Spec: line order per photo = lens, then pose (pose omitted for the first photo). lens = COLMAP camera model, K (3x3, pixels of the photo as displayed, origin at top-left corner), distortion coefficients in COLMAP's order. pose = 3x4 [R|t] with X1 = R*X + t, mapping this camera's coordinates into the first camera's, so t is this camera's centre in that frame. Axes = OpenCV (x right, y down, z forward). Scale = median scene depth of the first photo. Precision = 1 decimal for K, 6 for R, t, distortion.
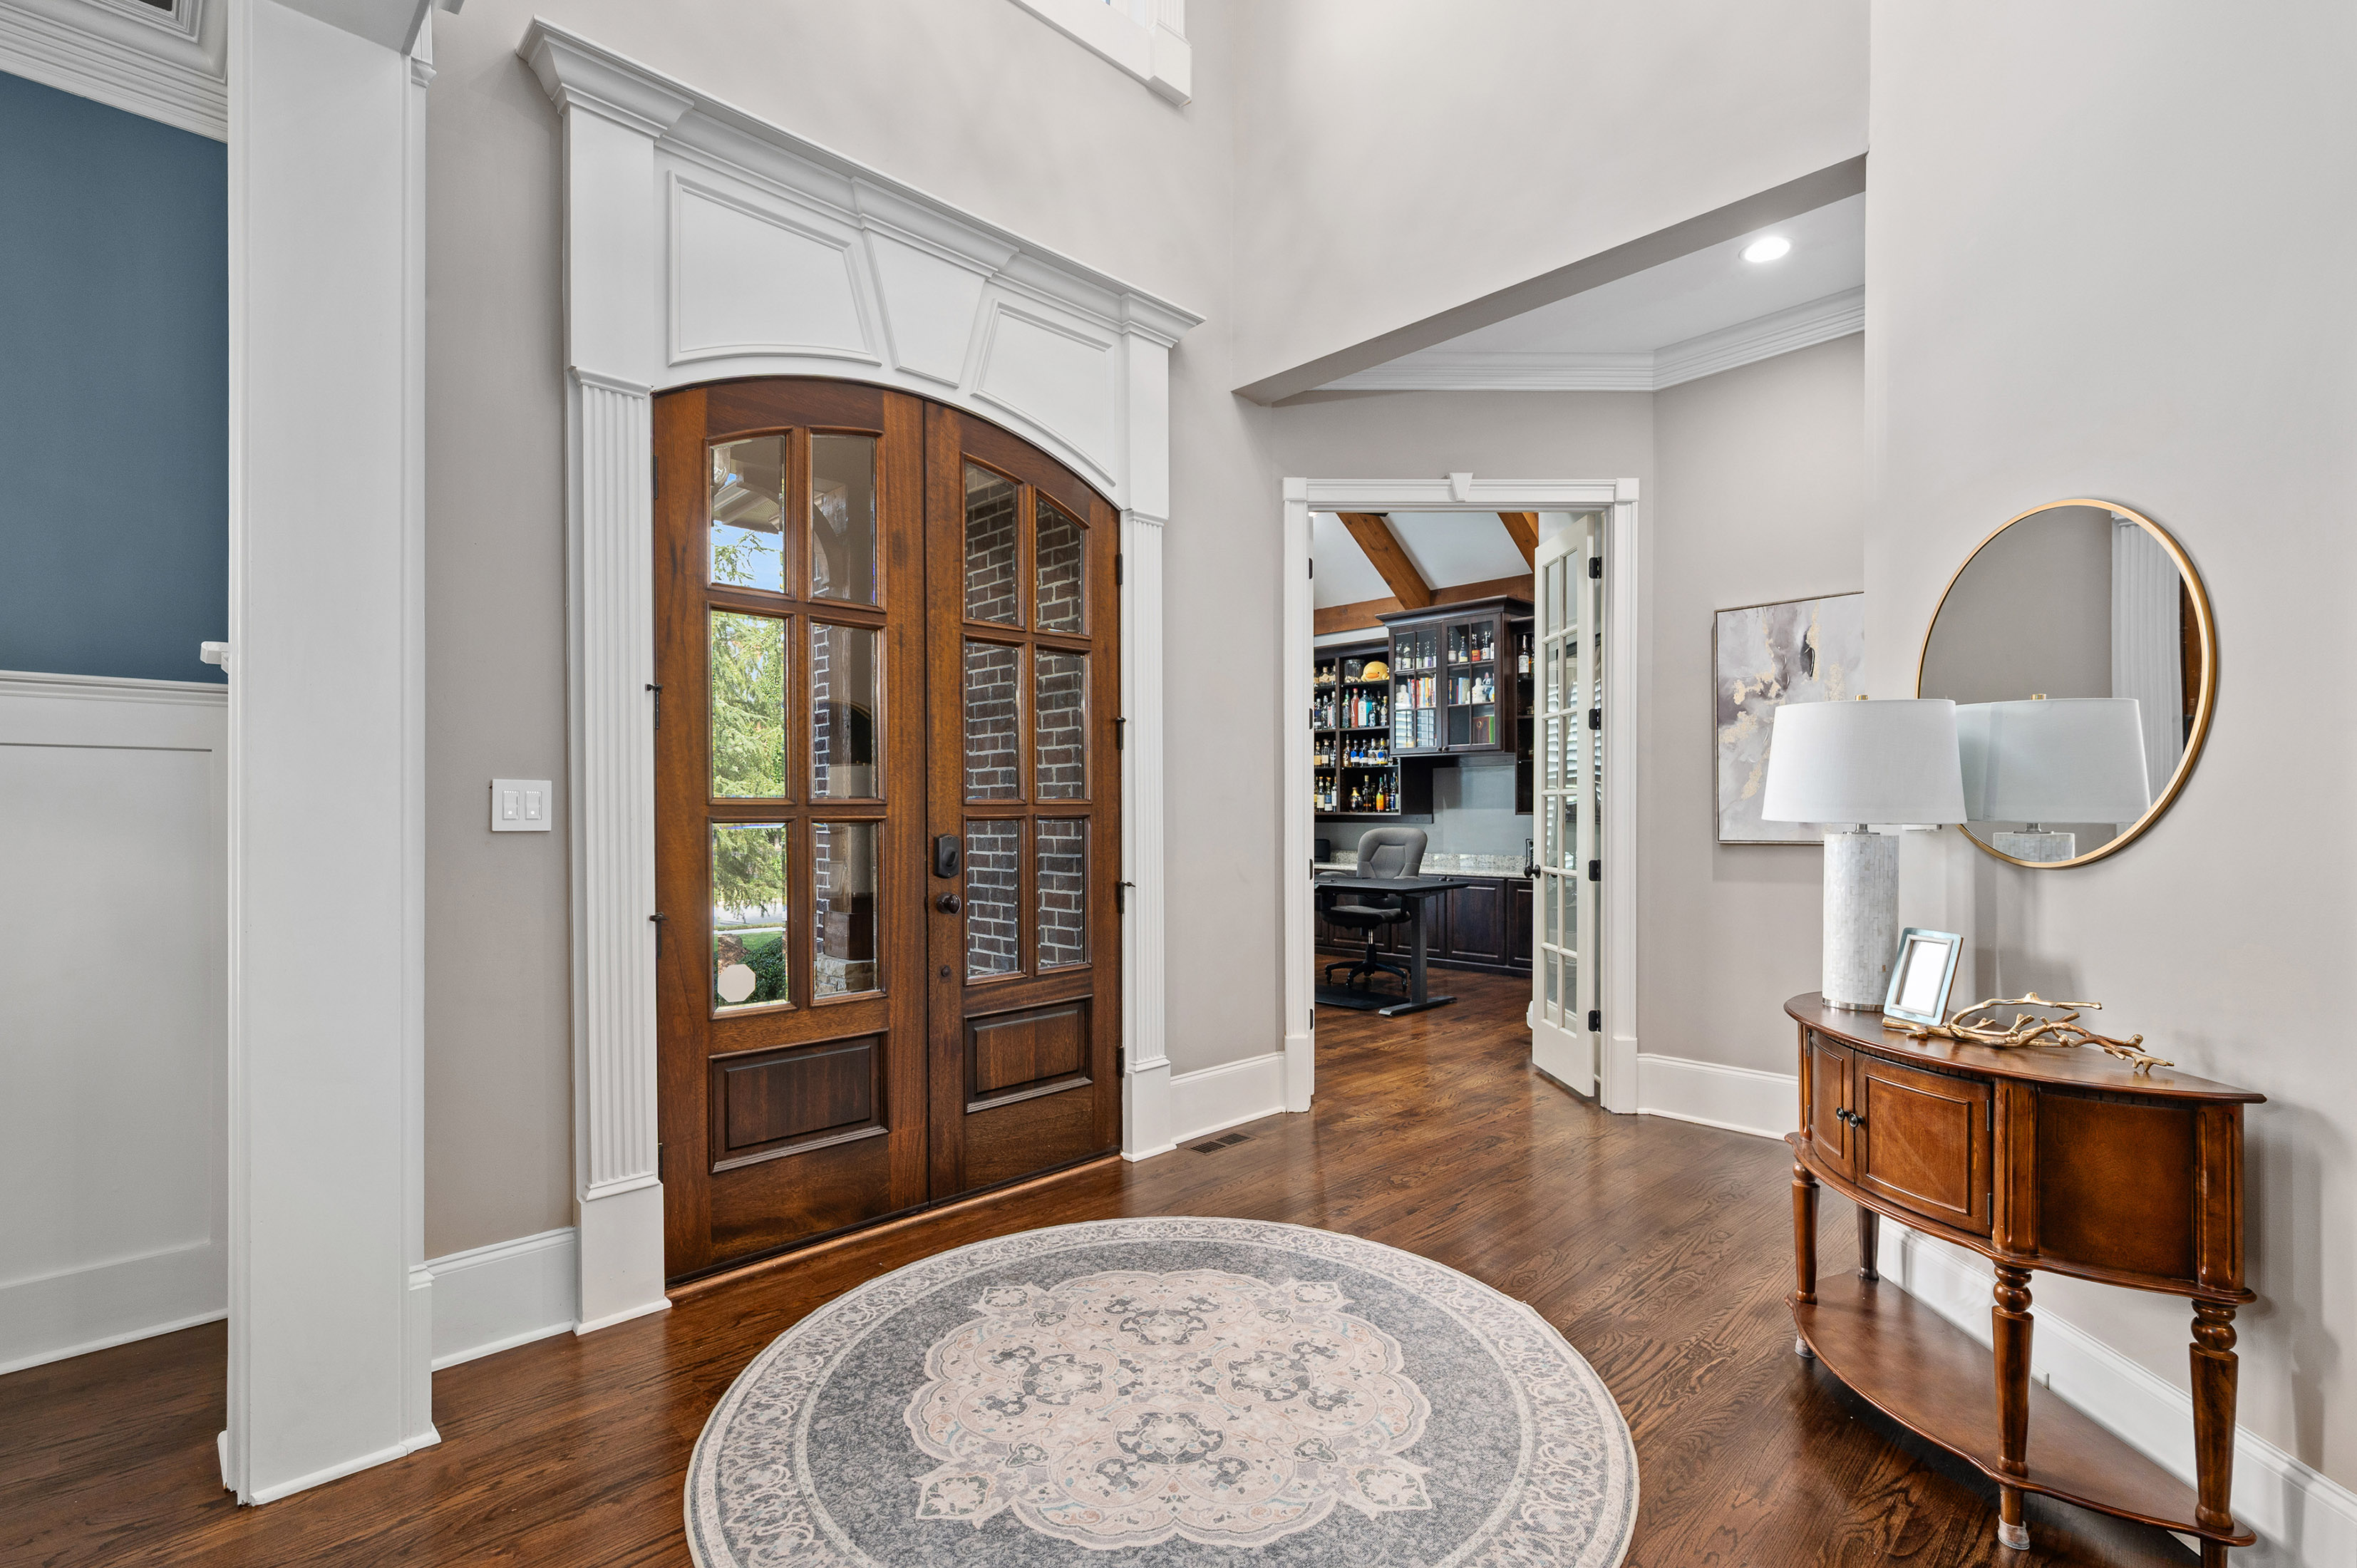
lens RADIAL K [[1086.7, 0, 1183.2], [0, 1086.7, 800.8], [0, 0, 1]] dist [-0.001095, 0.001900]
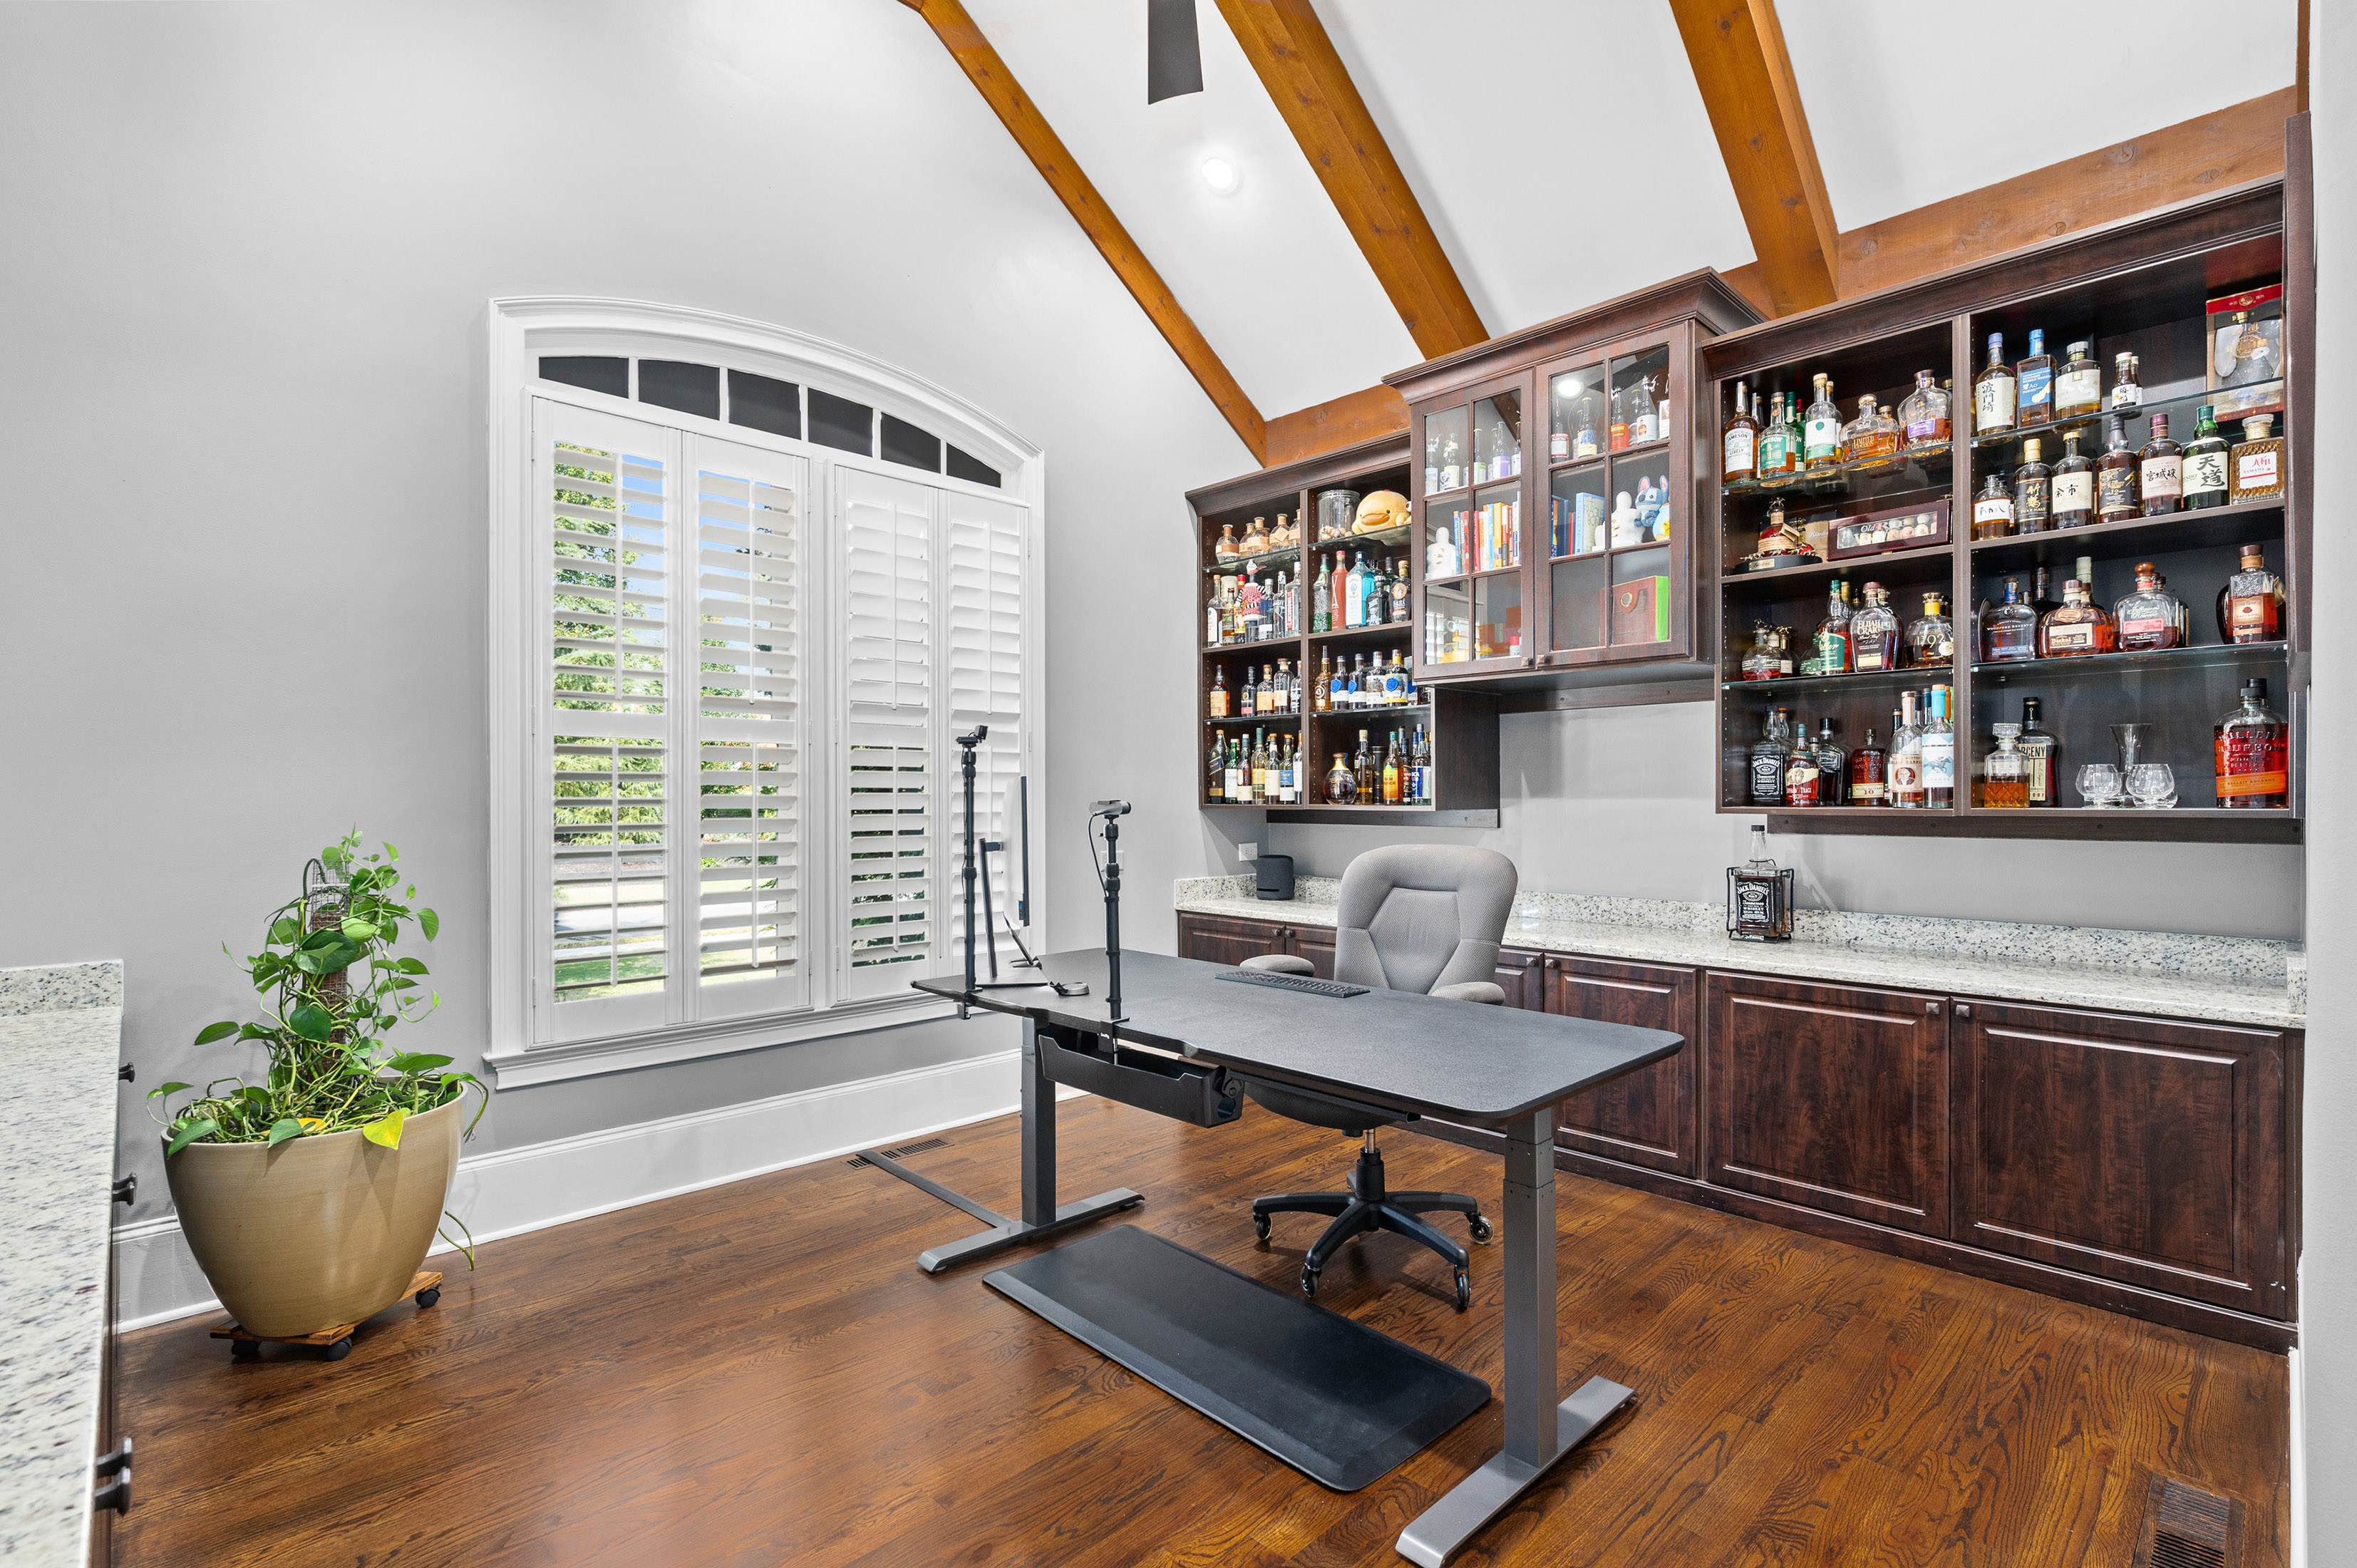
lens RADIAL K [[1086.7, 0, 1173.8], [0, 1086.7, 787.2], [0, 0, 1]] dist [-0.001095, 0.001900]
pose [[0.999915, 0.001637, -0.012972, 0.091027], [-0.001641, 0.999999, -0.000329, 0.003192], [0.012971, 0.000350, 0.999916, 0.516162]]
